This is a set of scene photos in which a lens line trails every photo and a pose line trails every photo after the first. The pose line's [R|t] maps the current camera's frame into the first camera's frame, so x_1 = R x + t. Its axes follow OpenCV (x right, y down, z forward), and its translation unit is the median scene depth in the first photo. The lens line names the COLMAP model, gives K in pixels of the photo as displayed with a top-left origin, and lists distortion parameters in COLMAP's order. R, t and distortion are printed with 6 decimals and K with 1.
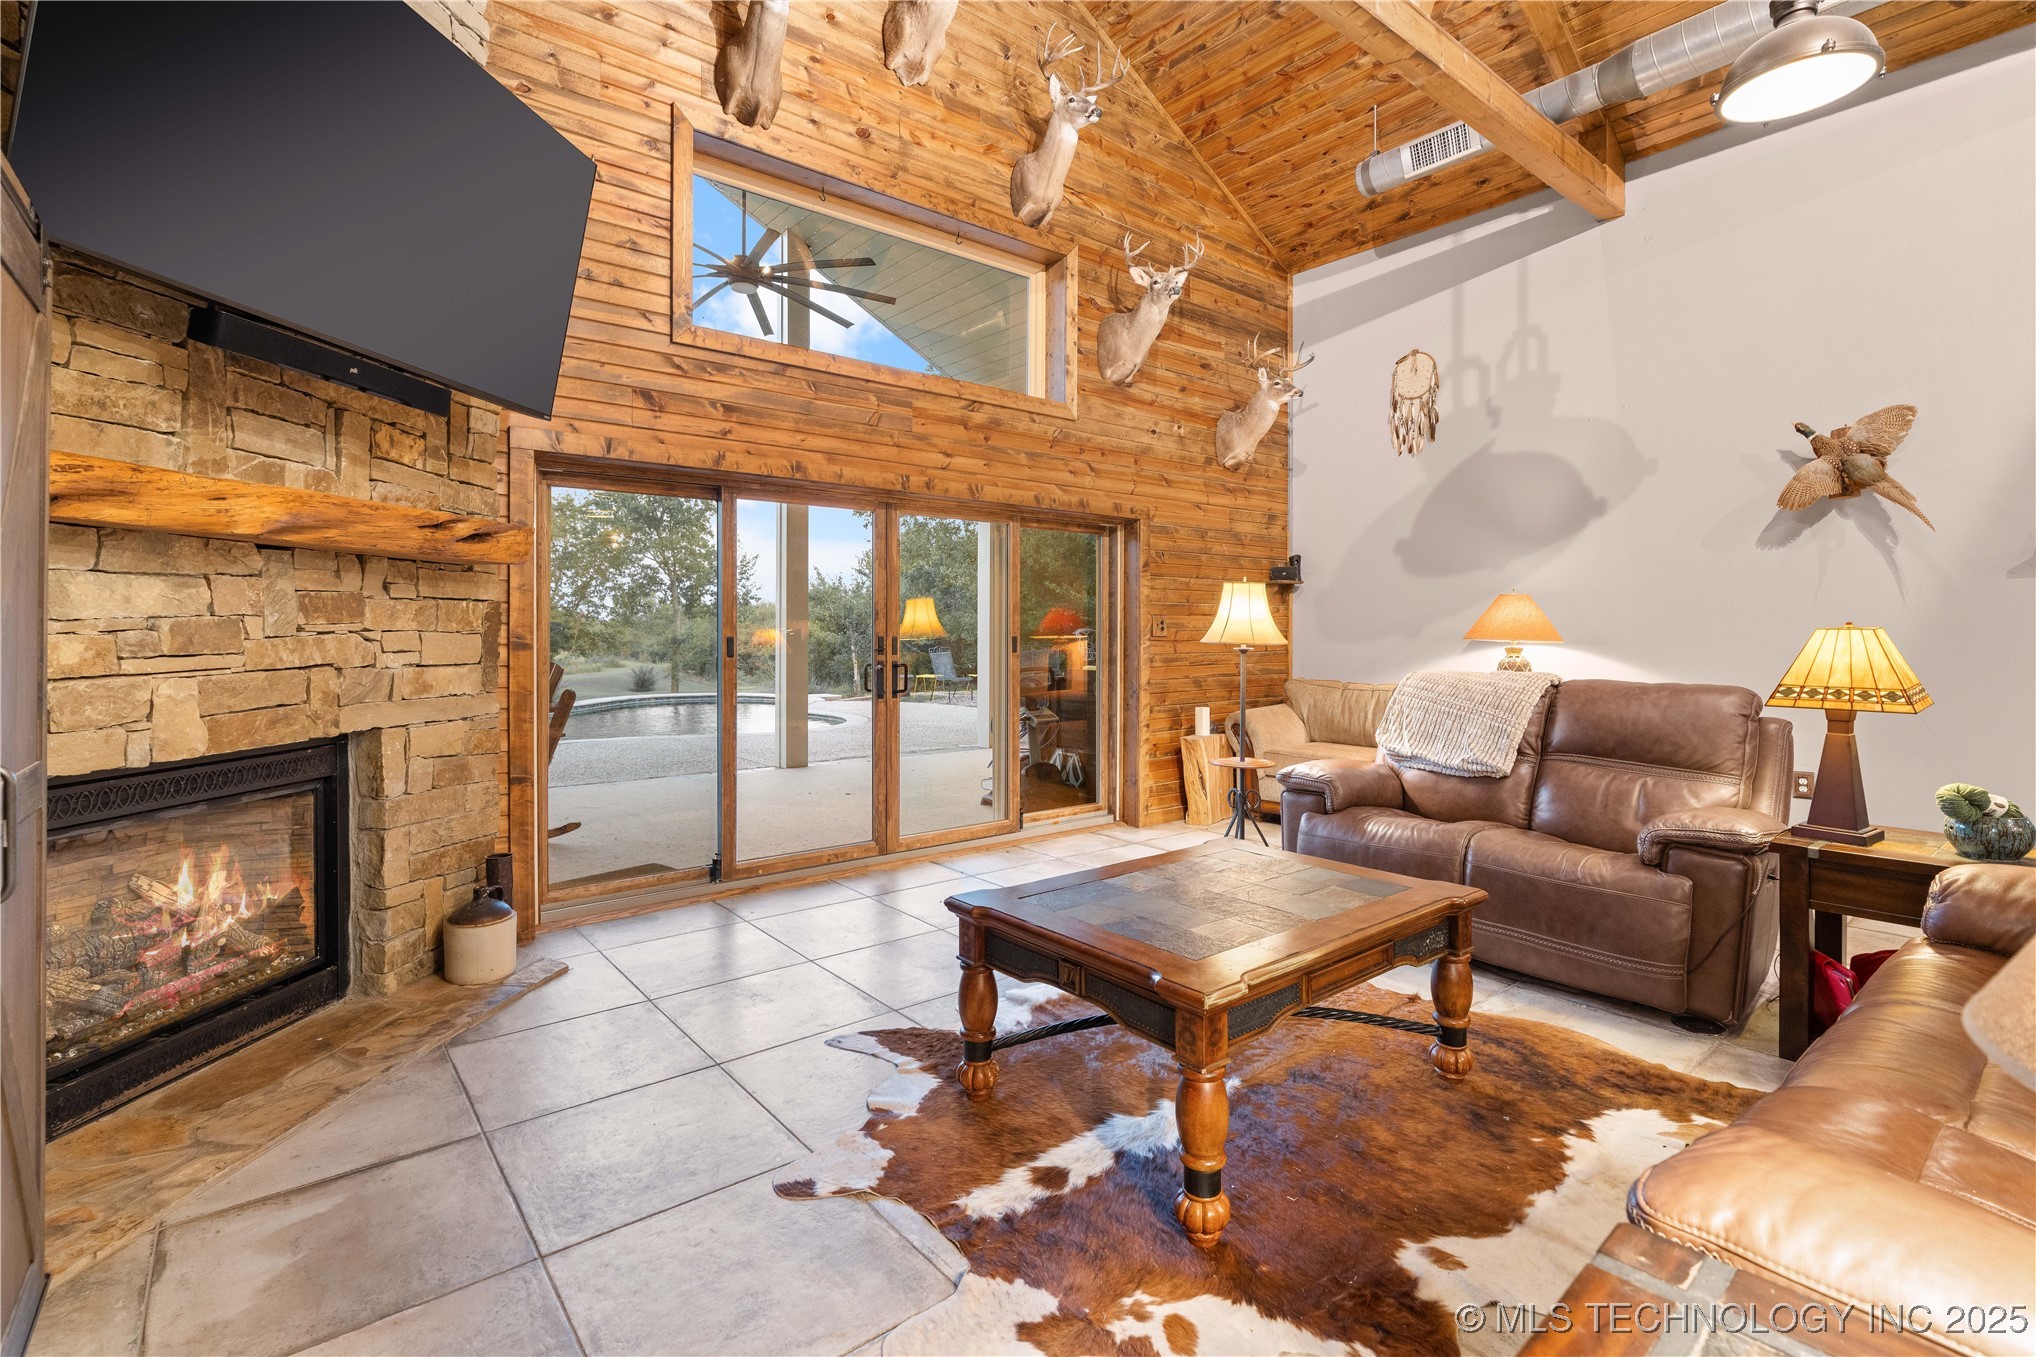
lens RADIAL K [[932.4, 0, 1017.2], [0, 932.4, 640.1], [0, 0, 1]] dist [-0.005612, 0.000106]
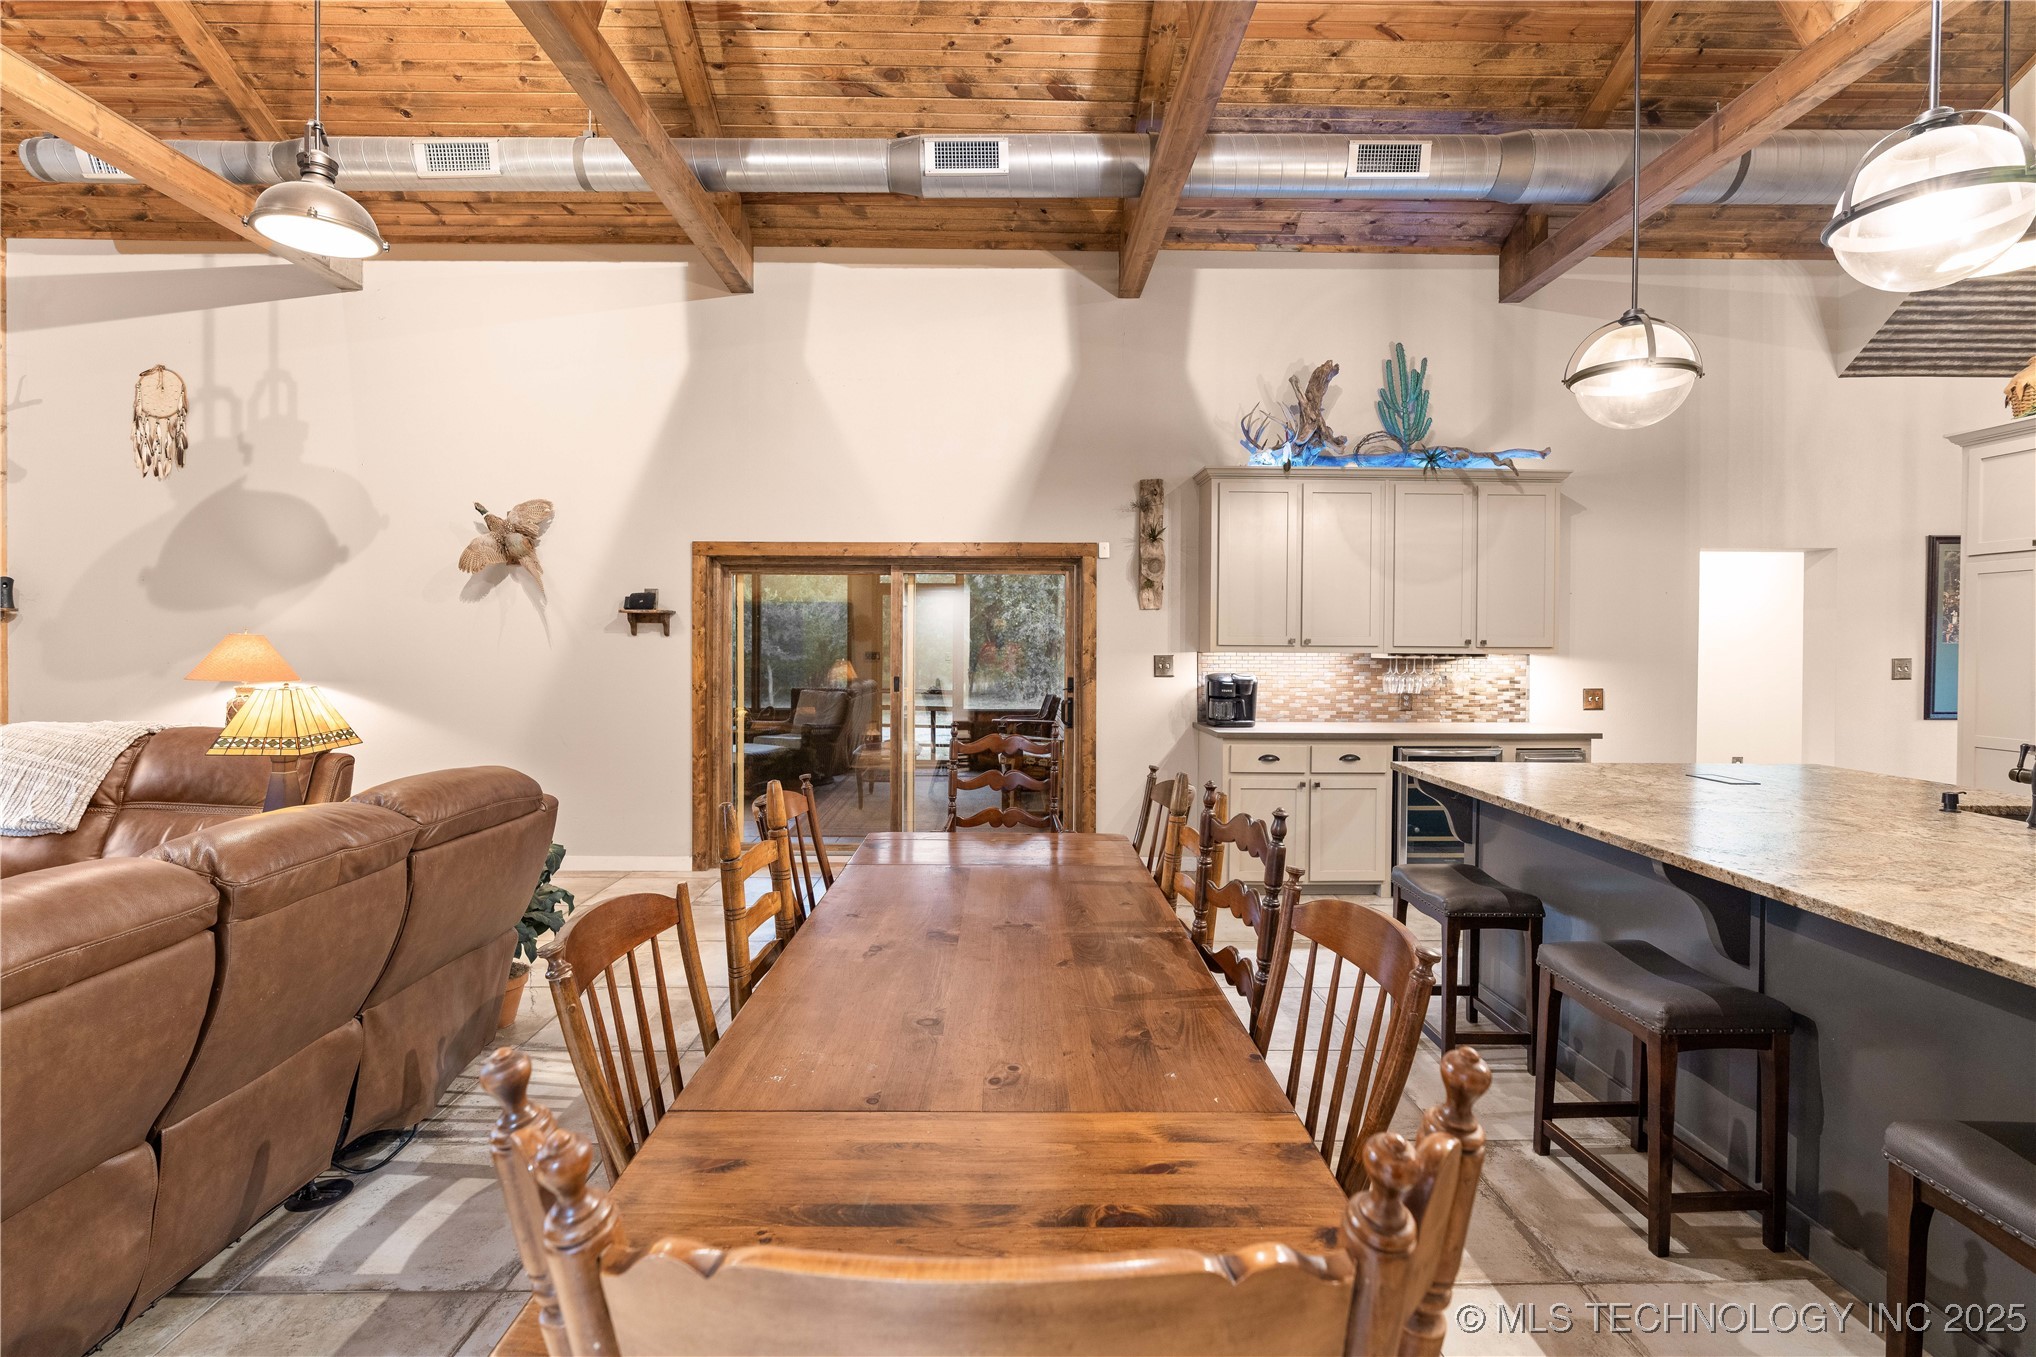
lens RADIAL K [[926.8, 0, 1017.3], [0, 926.8, 656.9], [0, 0, 1]] dist [-0.003657, 0.000284]
pose [[0.618379, -0.009393, 0.785824, 0.324255], [0.003708, 0.999952, 0.009035, -0.037580], [-0.785872, -0.002673, 0.618384, -0.341045]]
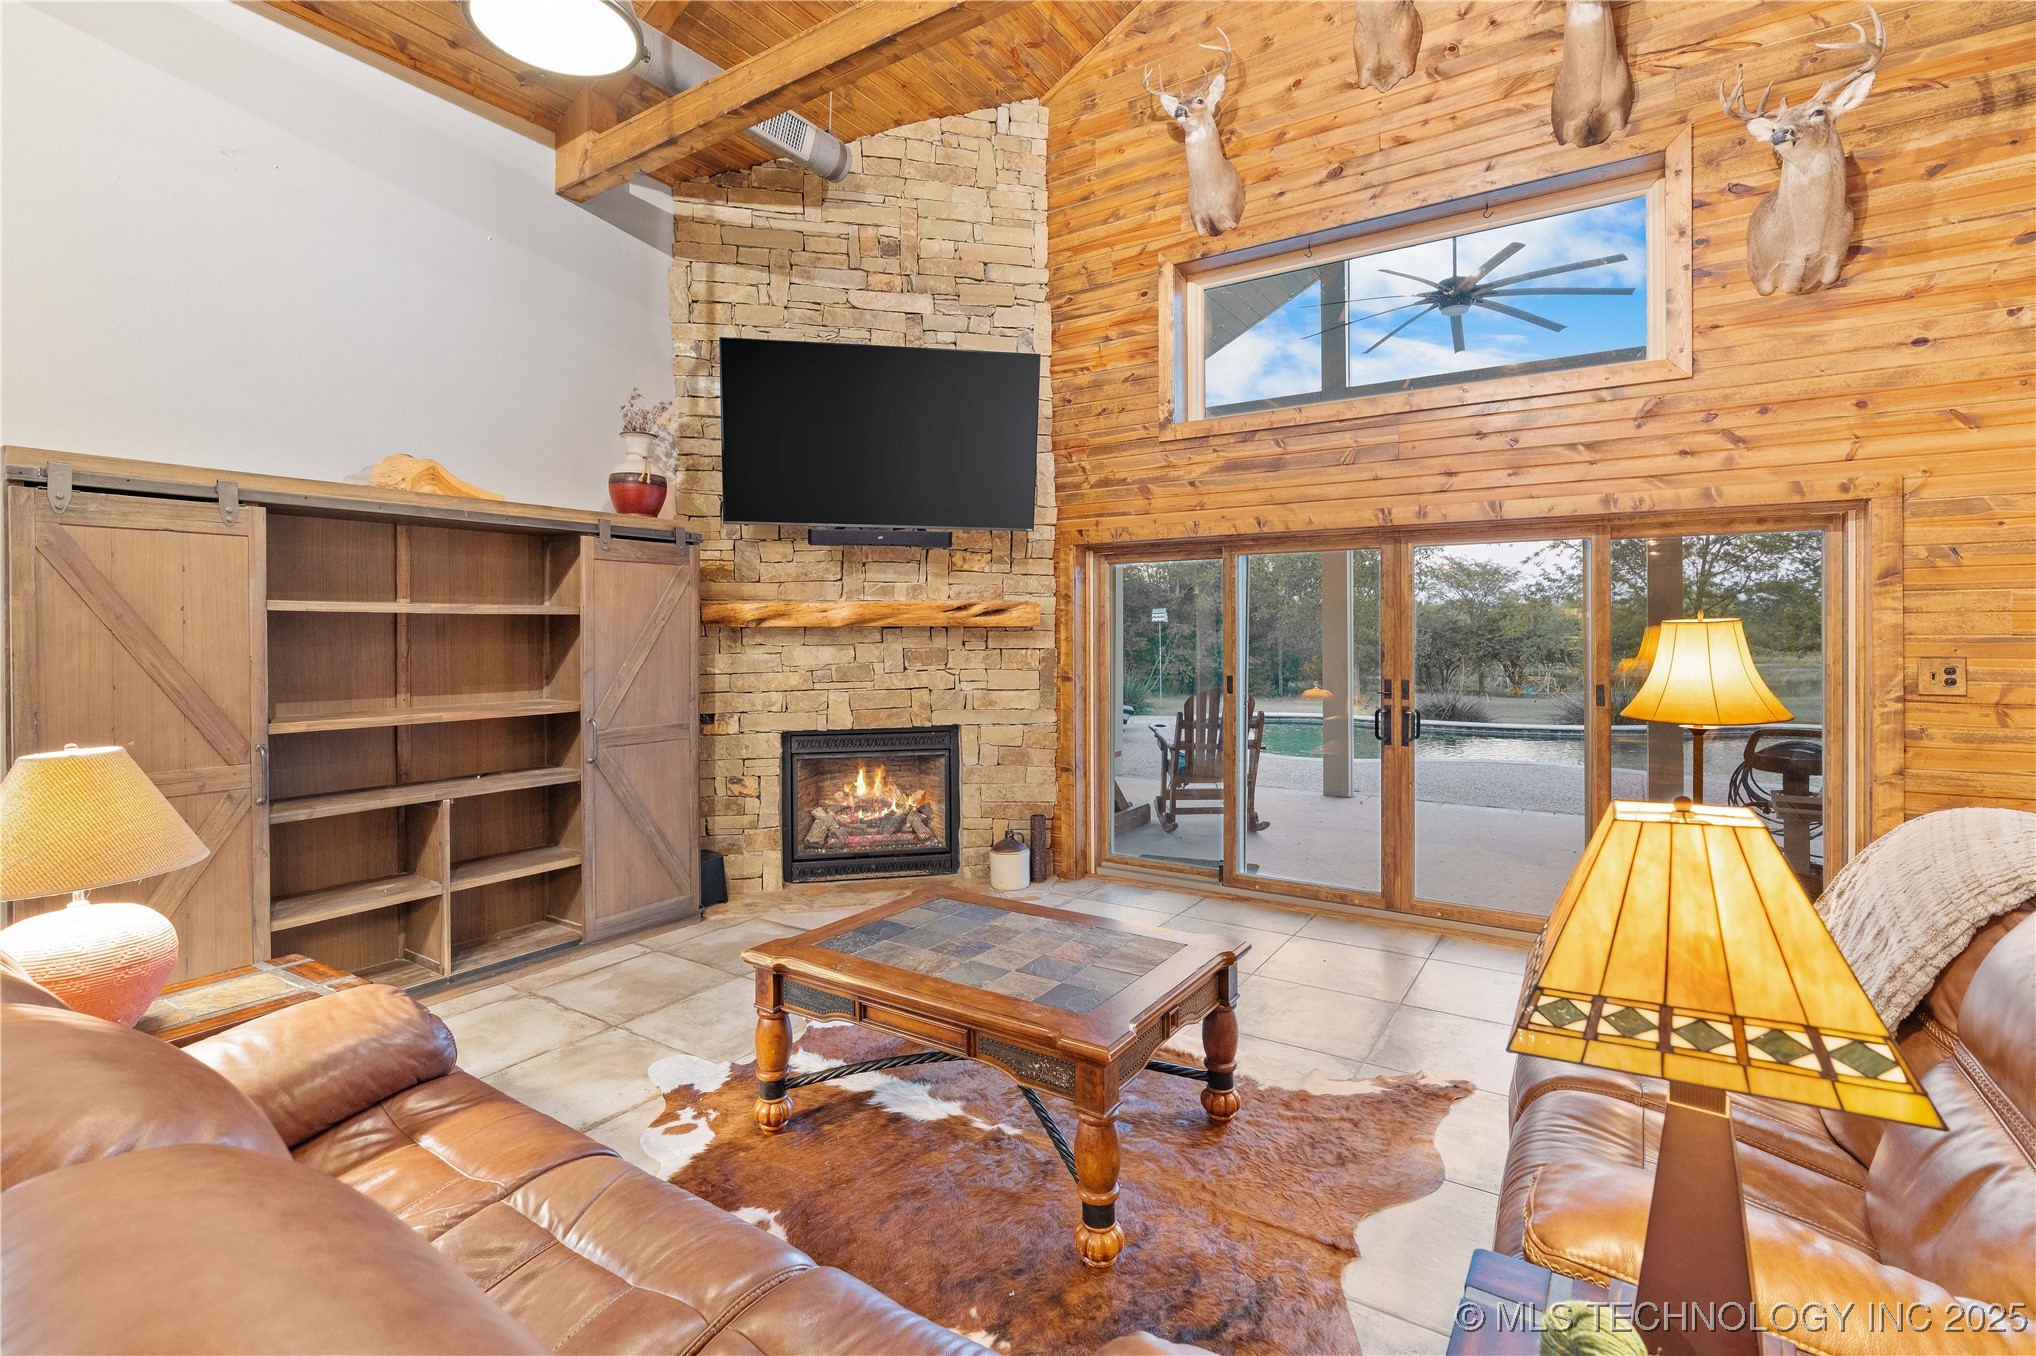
lens RADIAL K [[947.6, 0, 1018.1], [0, 947.6, 631.3], [0, 0, 1]] dist [-0.003466, 0.001257]
pose [[0.302577, -0.004693, -0.953113, 0.731436], [-0.007426, 0.999946, -0.007281, -0.047878], [0.953096, 0.009281, 0.302526, 0.393442]]
